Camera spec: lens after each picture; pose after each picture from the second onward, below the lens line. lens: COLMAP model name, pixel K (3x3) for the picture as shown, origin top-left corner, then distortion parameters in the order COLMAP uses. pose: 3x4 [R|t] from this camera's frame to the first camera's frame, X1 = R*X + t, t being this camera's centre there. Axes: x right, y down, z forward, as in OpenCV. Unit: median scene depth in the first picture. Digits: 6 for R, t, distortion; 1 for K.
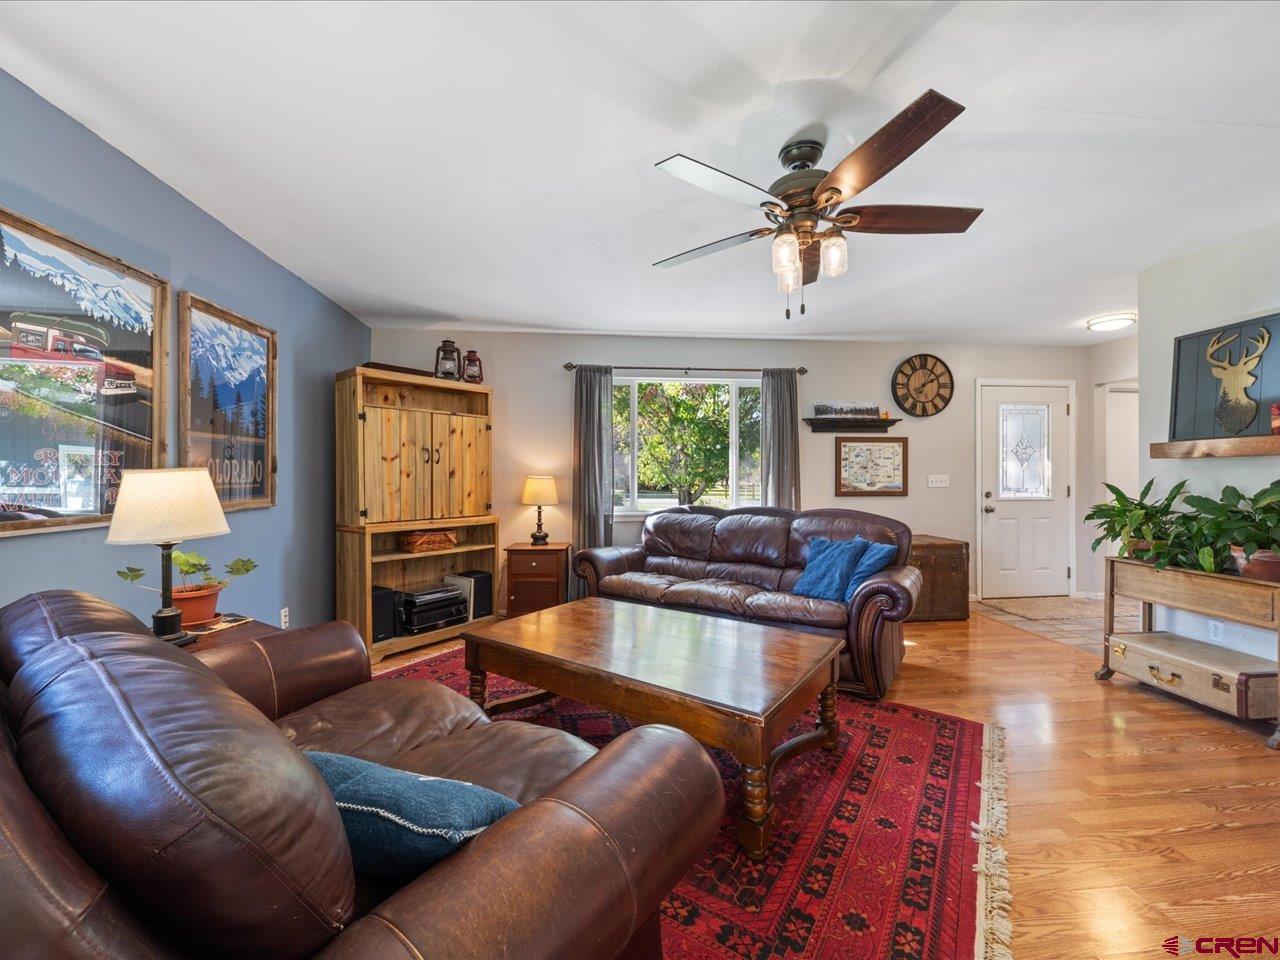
lens RADIAL K [[525.4, 0, 629.1], [0, 525.4, 481.9], [0, 0, 1]] dist [-0.000985, 0.000073]
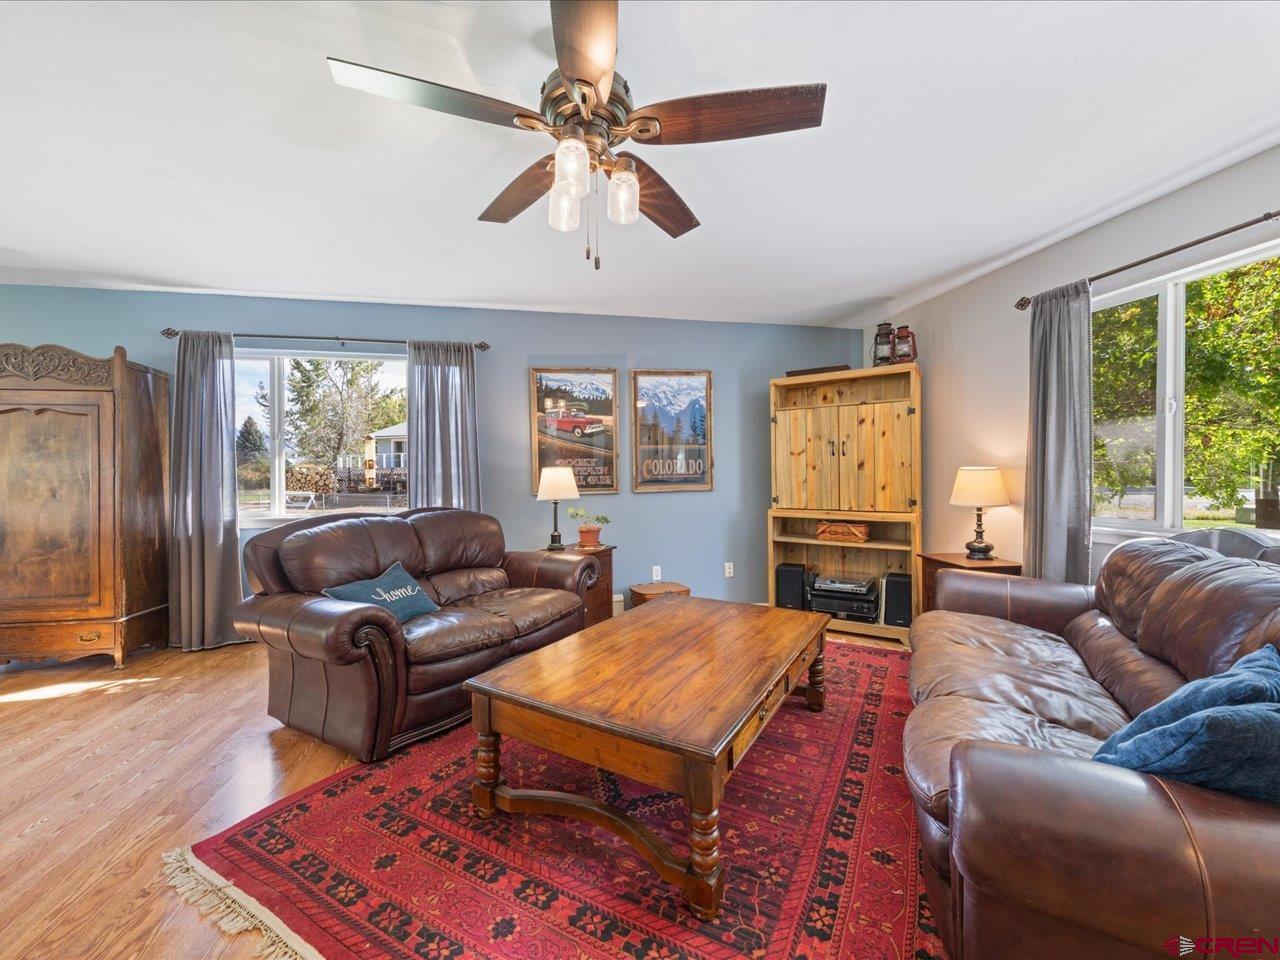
lens RADIAL K [[505.0, 0, 641.6], [0, 505.0, 481.3], [0, 0, 1]] dist [-0.003533, -0.000468]
pose [[0.107692, 0.017540, -0.994030, 0.564490], [-0.001484, 0.999846, 0.017482, -0.001981], [0.994183, -0.000407, 0.107702, 0.518733]]
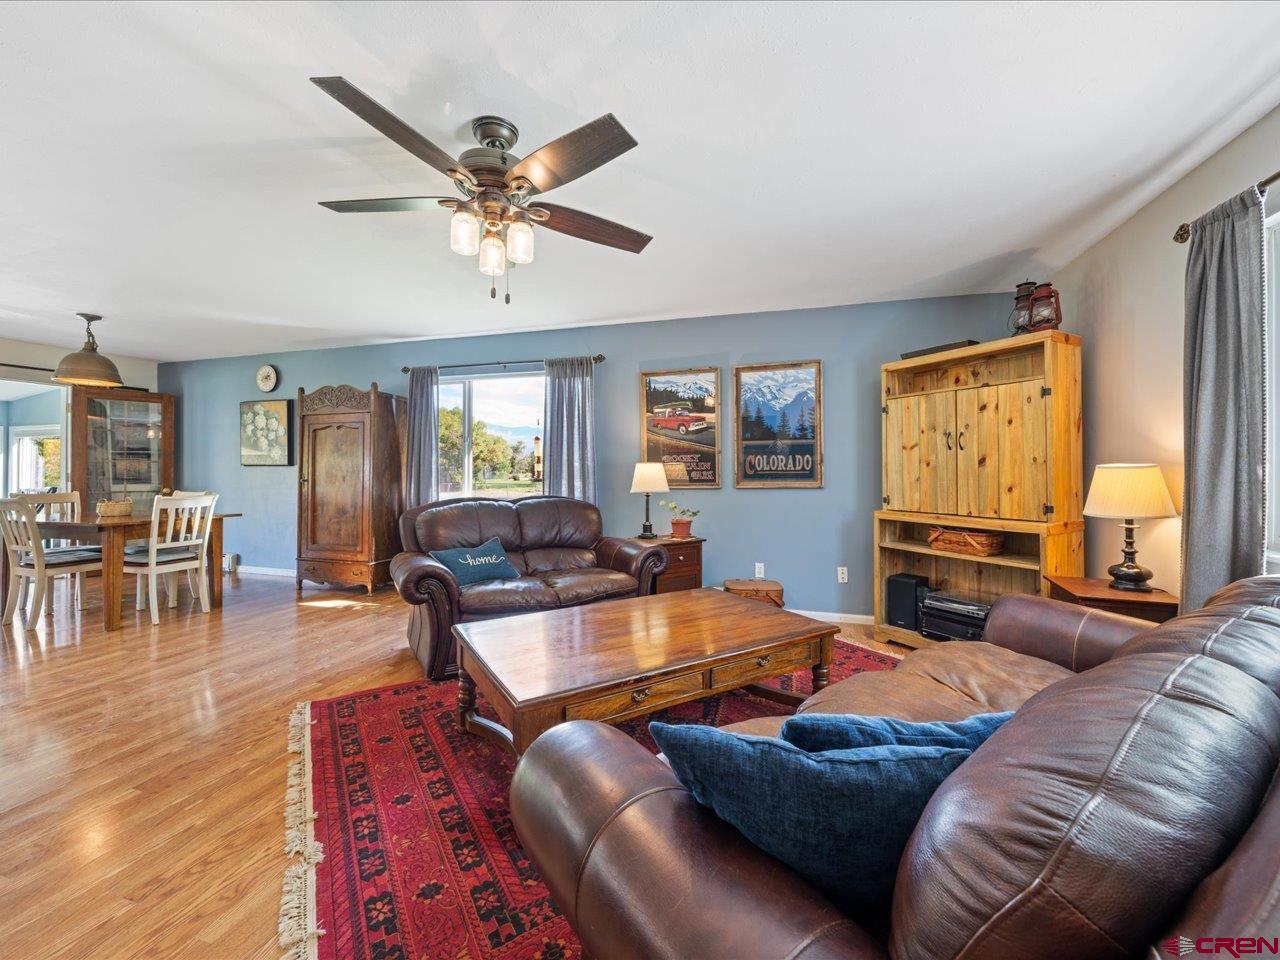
lens RADIAL K [[505.0, 0, 646.6], [0, 505.0, 470.7], [0, 0, 1]] dist [-0.003533, -0.000468]
pose [[-0.359007, 0.005031, -0.933321, 0.574315], [-0.007374, 0.999939, 0.008227, -0.004165], [0.933306, 0.009835, -0.358948, 0.833413]]
